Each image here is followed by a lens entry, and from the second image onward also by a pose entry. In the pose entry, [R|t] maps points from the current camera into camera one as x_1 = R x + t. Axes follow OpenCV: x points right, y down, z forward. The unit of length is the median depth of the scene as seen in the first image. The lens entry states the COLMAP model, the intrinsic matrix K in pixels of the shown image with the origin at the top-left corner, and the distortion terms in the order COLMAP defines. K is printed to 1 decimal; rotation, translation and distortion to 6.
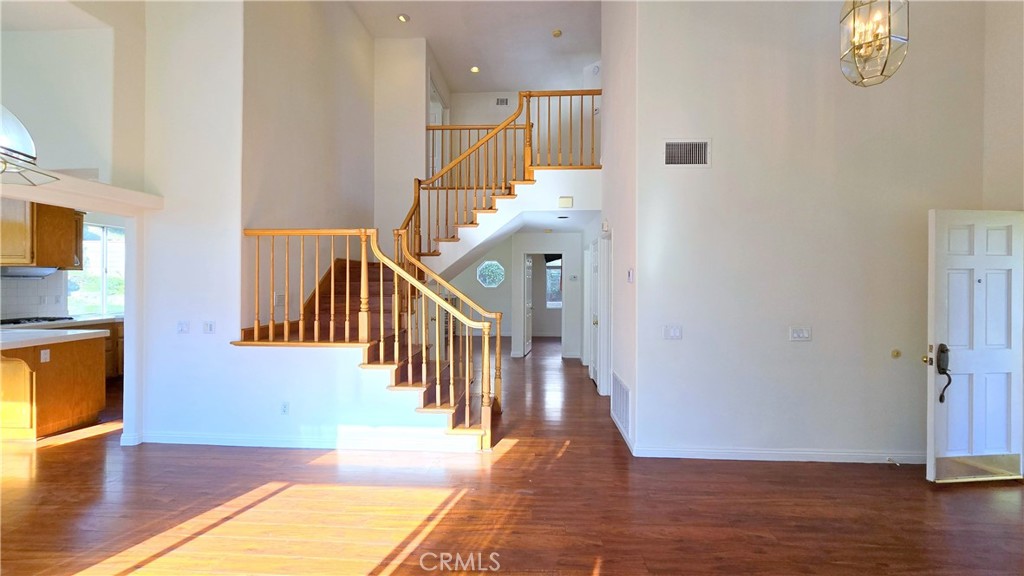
lens RADIAL K [[420.0, 0, 512.5], [0, 420.0, 281.3], [0, 0, 1]] dist [-0.001065, -0.000092]
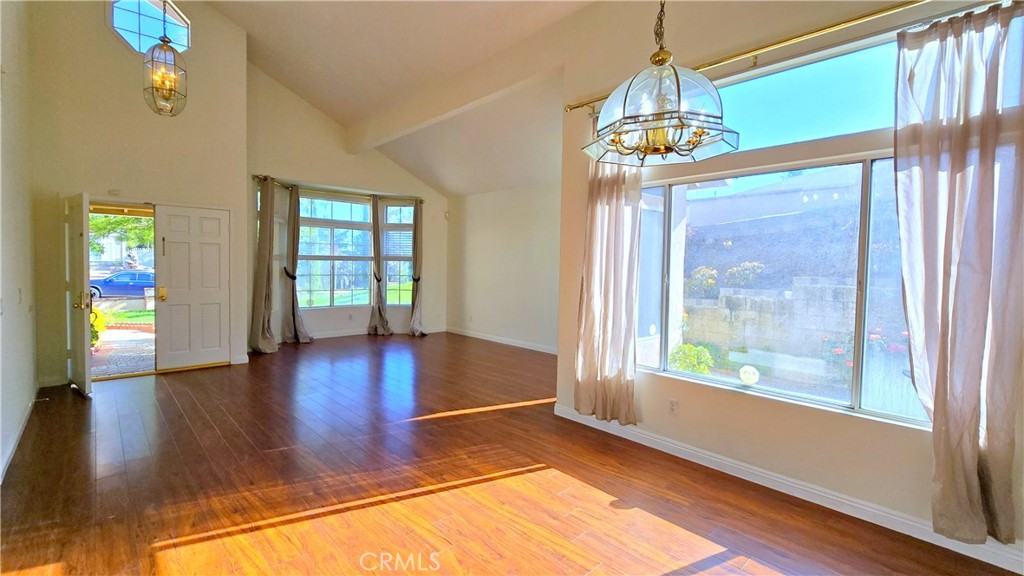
lens RADIAL K [[442.2, 0, 514.6], [0, 442.2, 280.5], [0, 0, 1]] dist [-0.001359, -0.000362]
pose [[-0.725458, -0.039655, 0.687123, -0.813057], [-0.017267, 0.999073, 0.039428, 0.025317], [-0.688050, 0.016738, -0.725470, 0.903419]]
